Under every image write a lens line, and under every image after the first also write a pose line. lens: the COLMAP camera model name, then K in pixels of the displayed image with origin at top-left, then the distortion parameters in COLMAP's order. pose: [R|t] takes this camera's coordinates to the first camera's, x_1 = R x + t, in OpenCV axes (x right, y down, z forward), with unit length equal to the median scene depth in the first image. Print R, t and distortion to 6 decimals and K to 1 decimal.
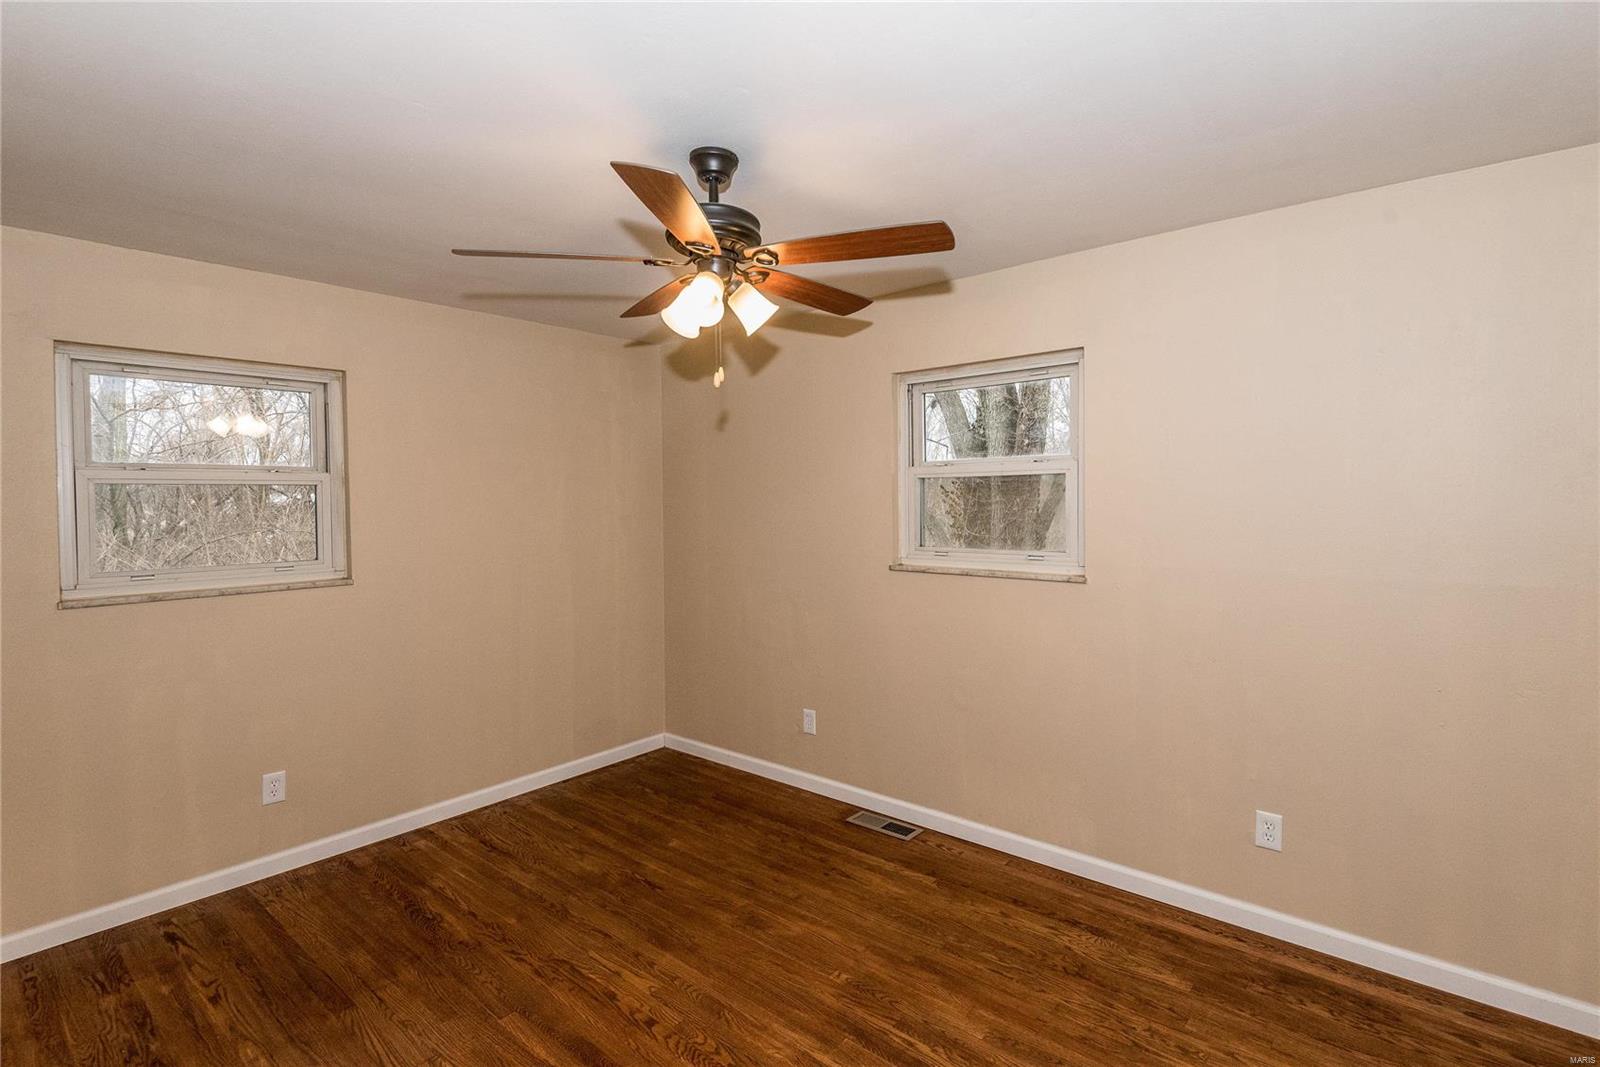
lens RADIAL K [[770.6, 0, 796.9], [0, 770.6, 491.8], [0, 0, 1]] dist [0.028791, -0.015093]
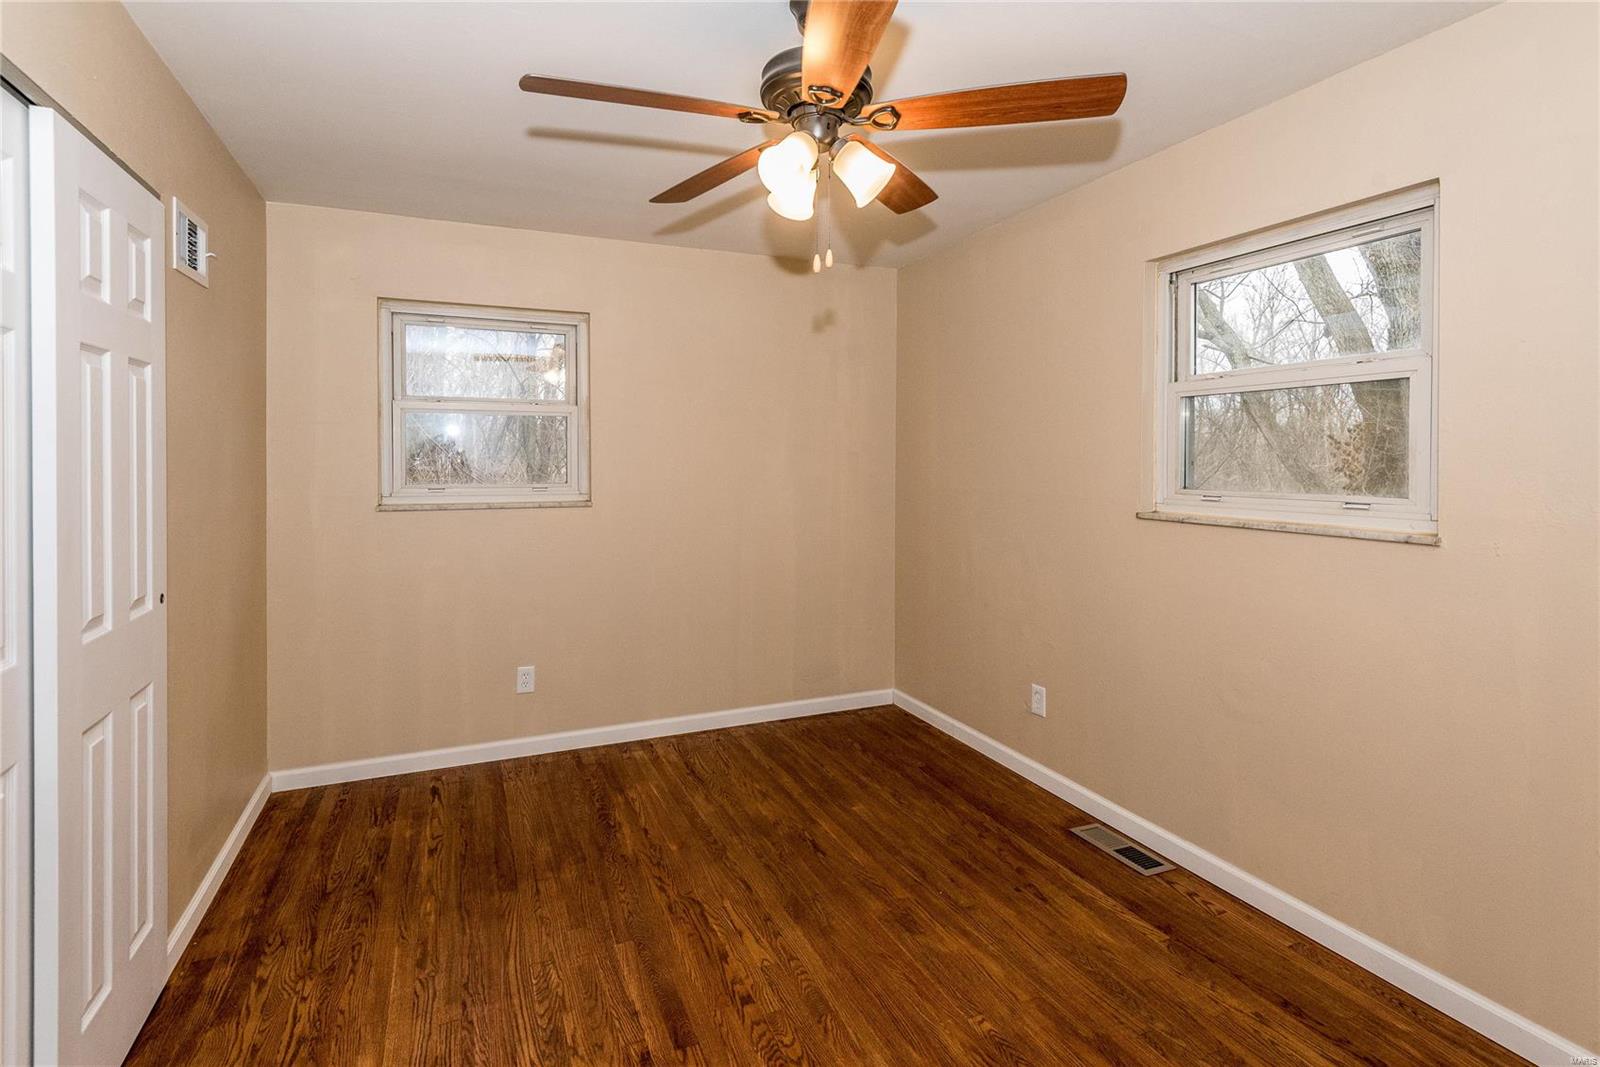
lens RADIAL K [[770.6, 0, 768.3], [0, 770.6, 458.2], [0, 0, 1]] dist [0.028791, -0.015093]
pose [[0.886339, 0.013023, -0.462854, 0.176091], [-0.008824, 0.999898, 0.011235, 0.041973], [0.462953, -0.005874, 0.886363, 0.172908]]
